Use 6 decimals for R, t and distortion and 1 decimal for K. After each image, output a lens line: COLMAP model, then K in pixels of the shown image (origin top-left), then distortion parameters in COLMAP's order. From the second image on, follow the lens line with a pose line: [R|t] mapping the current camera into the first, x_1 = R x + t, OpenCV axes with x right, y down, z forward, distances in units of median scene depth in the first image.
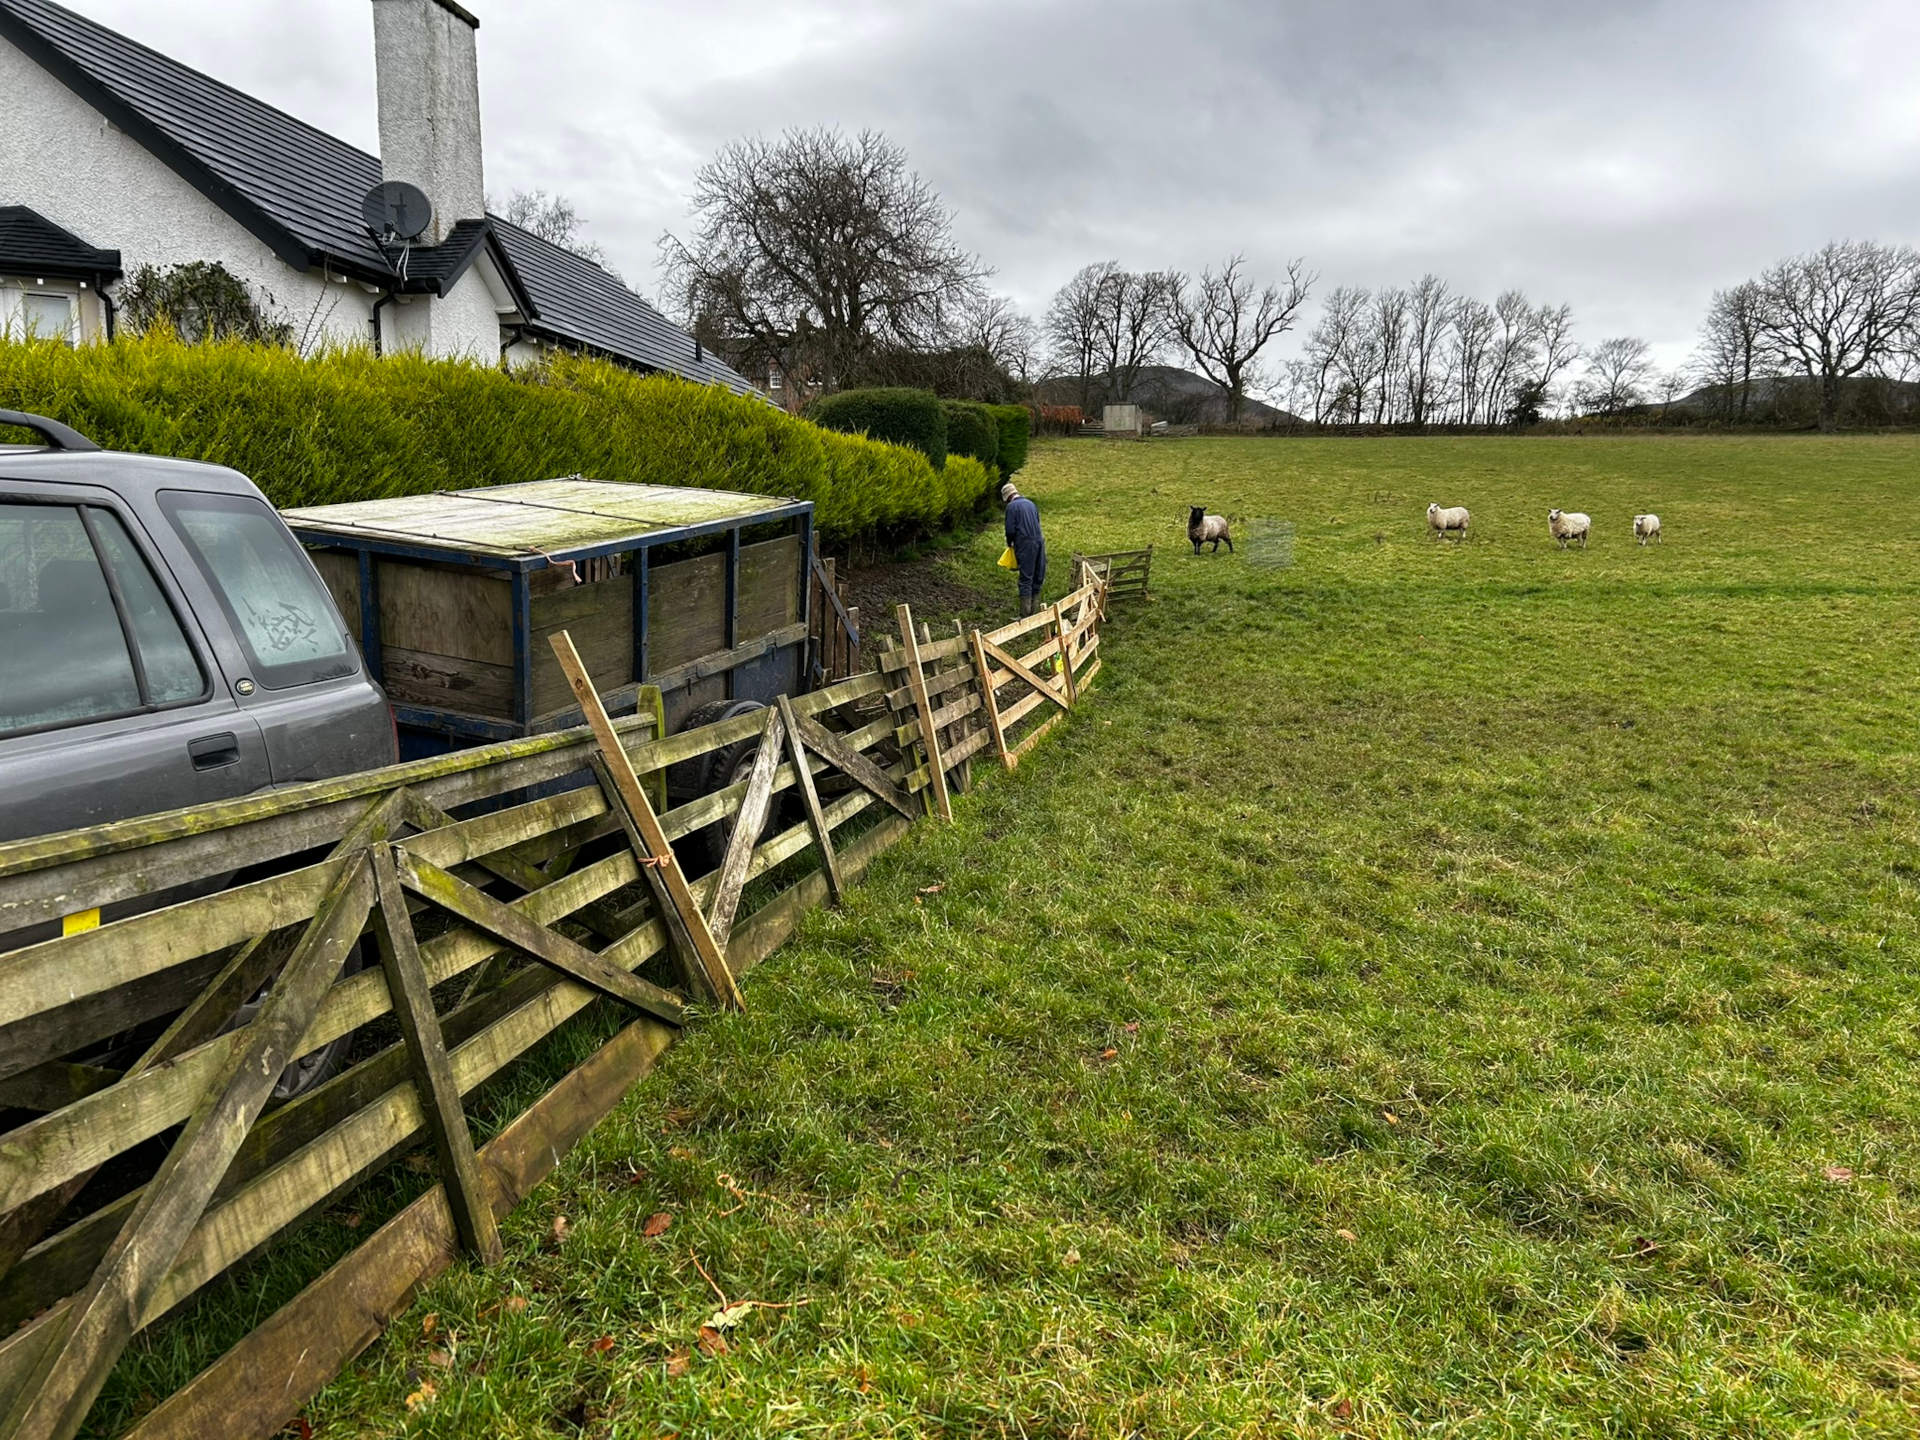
lens RADIAL K [[1417.8, 0, 960.0], [0, 1417.8, 720.0], [0, 0, 1]] dist [0.037763, -0.025619]
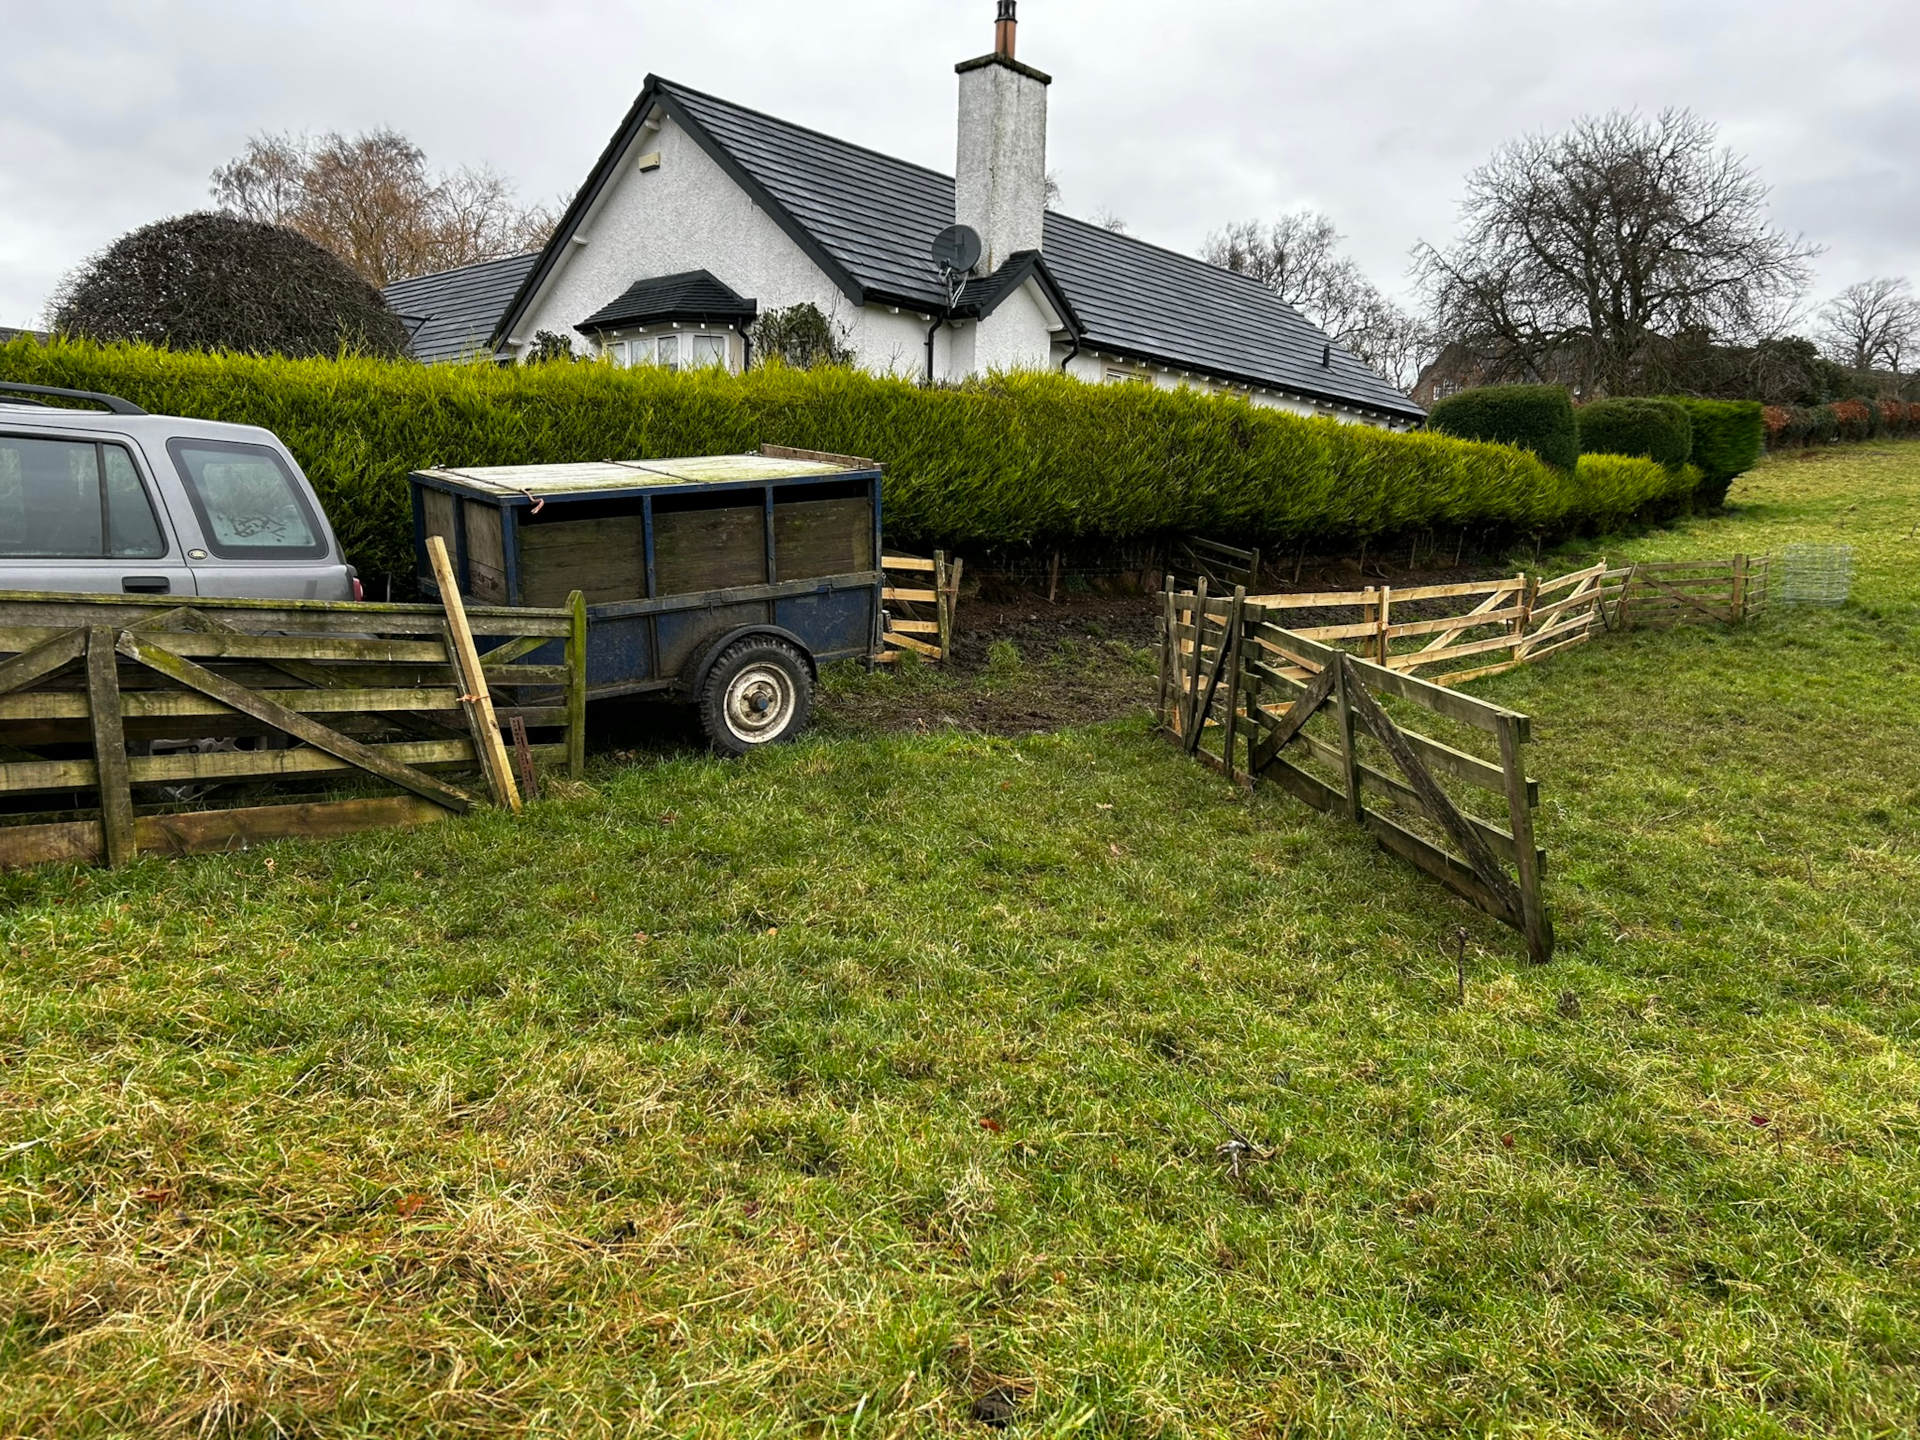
lens RADIAL K [[1388.7, 0, 960.0], [0, 1388.7, 720.0], [0, 0, 1]] dist [0.024238, 0.000297]
pose [[0.864828, 0.084863, -0.494844, 0.209096], [-0.086912, 0.996036, 0.018921, 0.011741], [0.494488, 0.026644, 0.868776, 0.003783]]
